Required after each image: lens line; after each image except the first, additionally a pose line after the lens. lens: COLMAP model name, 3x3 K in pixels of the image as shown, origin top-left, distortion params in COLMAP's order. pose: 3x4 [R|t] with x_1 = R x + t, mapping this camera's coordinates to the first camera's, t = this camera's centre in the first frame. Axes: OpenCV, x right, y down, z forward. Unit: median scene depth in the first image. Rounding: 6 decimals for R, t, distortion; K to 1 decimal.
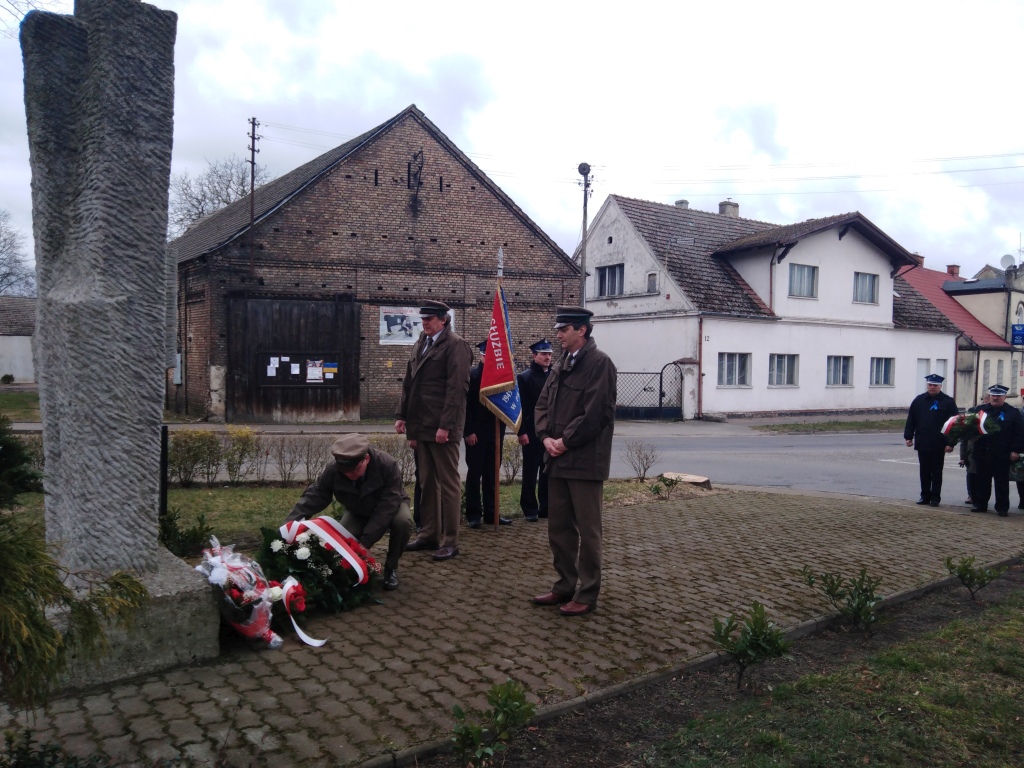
lens RADIAL K [[757.3, 0, 512.1], [0, 757.3, 382.0], [0, 0, 1]] dist [0.036015, -0.037700]
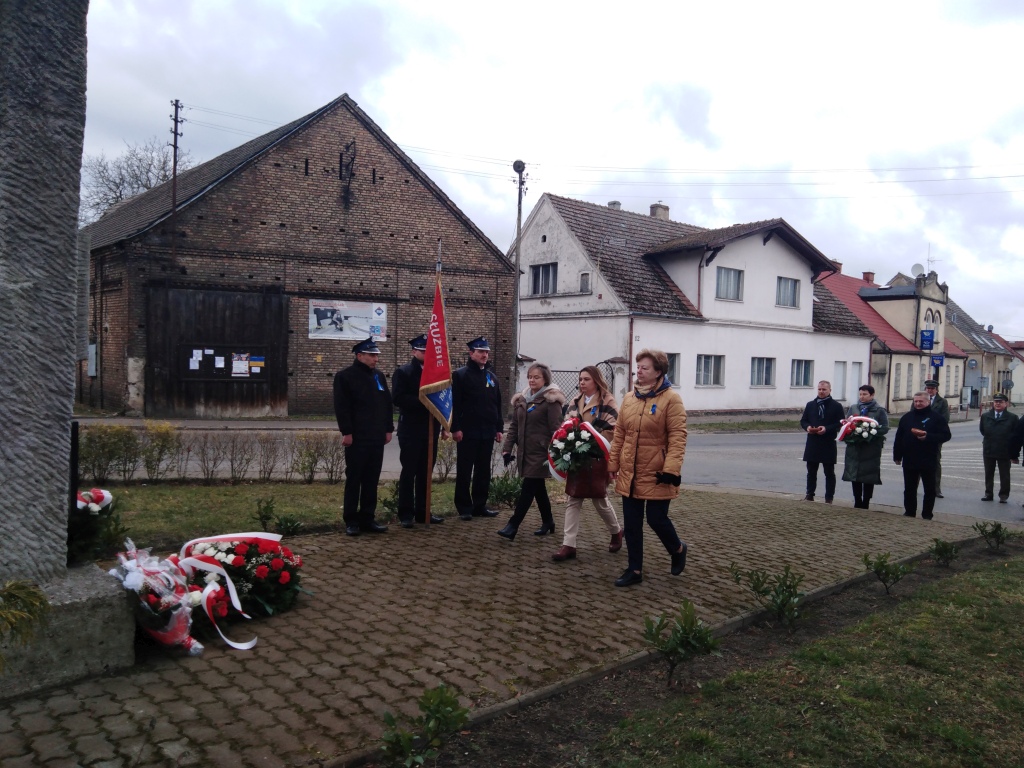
lens RADIAL K [[757.3, 0, 510.4], [0, 757.3, 389.0], [0, 0, 1]] dist [0.026165, -0.012449]
pose [[0.996108, 0.011661, 0.087366, -0.002933], [-0.012822, 0.999837, 0.012747, -0.001150], [-0.087203, -0.013817, 0.996095, 0.011287]]
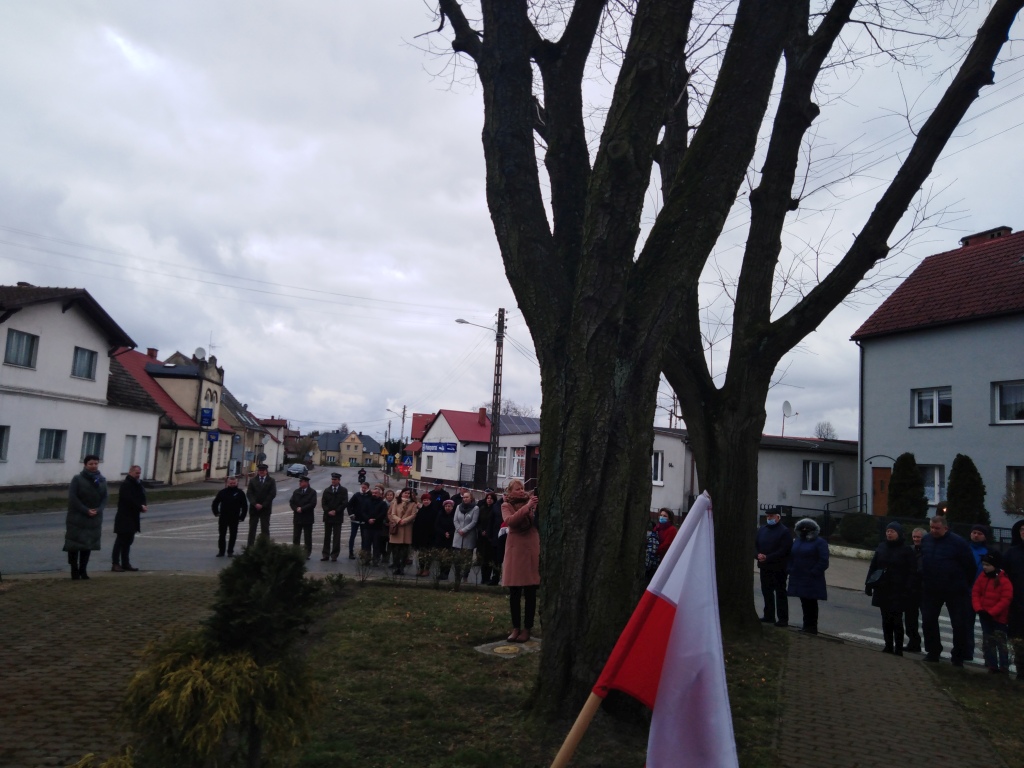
lens RADIAL K [[757.6, 0, 512.1], [0, 757.6, 383.8], [0, 0, 1]] dist [0.031508, -0.028587]
pose [[0.535257, 0.098518, 0.838924, -0.387709], [-0.025449, 0.994605, -0.100563, -0.044480], [-0.844306, 0.032477, 0.534877, -0.098074]]
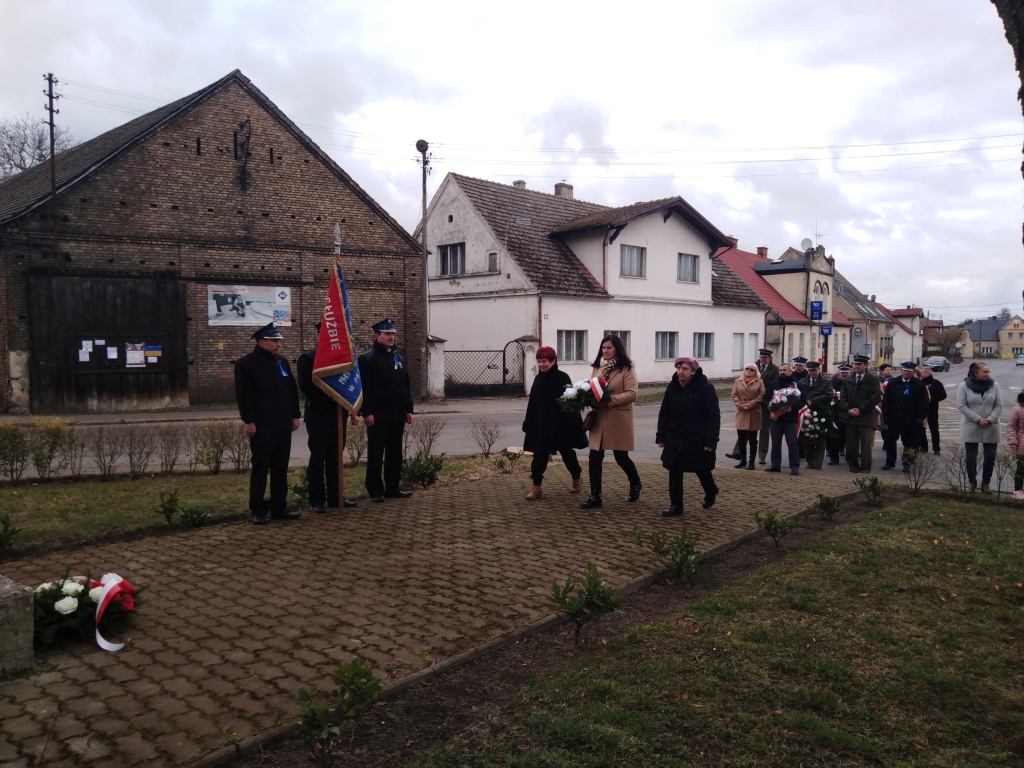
lens RADIAL K [[757.4, 0, 511.4], [0, 757.4, 384.5], [0, 0, 1]] dist [0.037829, -0.038002]
pose [[0.979179, -0.027120, 0.201178, 0.002287], [0.020867, 0.999233, 0.033141, 0.000190], [-0.201923, -0.028253, 0.978994, -0.008542]]
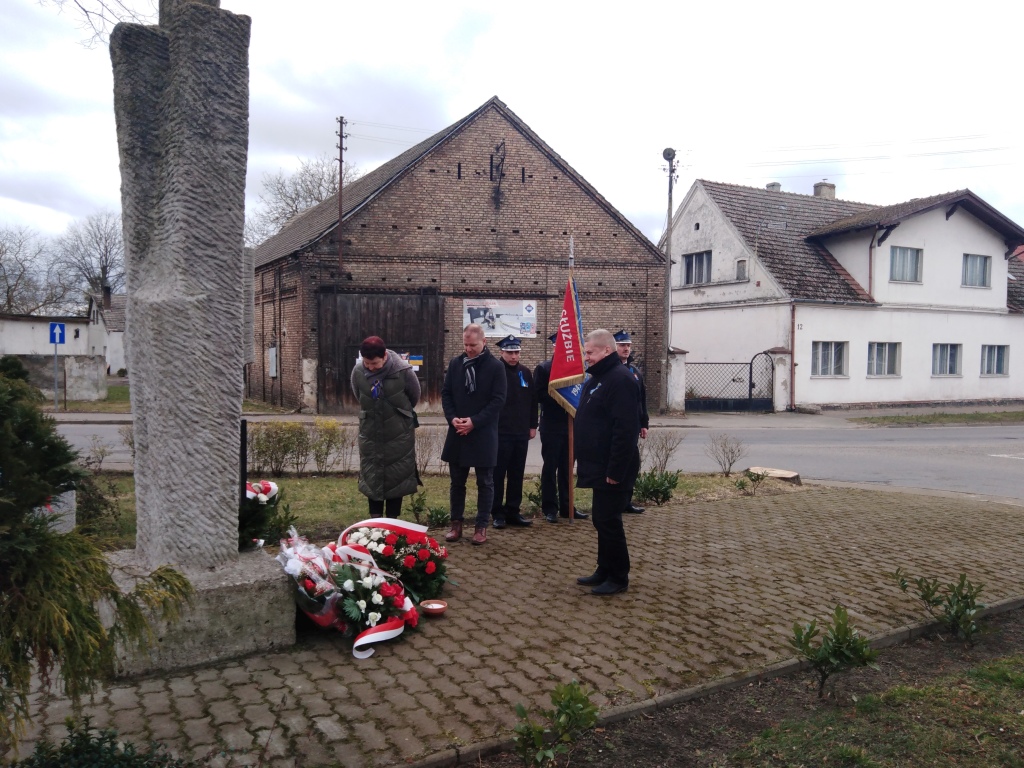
lens RADIAL K [[757.6, 0, 512.1], [0, 757.6, 383.8], [0, 0, 1]] dist [0.031508, -0.028587]
pose [[0.993588, -0.003085, -0.113016, 0.014339], [0.004723, 0.999888, 0.014225, -0.002888], [0.112959, -0.014668, 0.993491, 0.009737]]
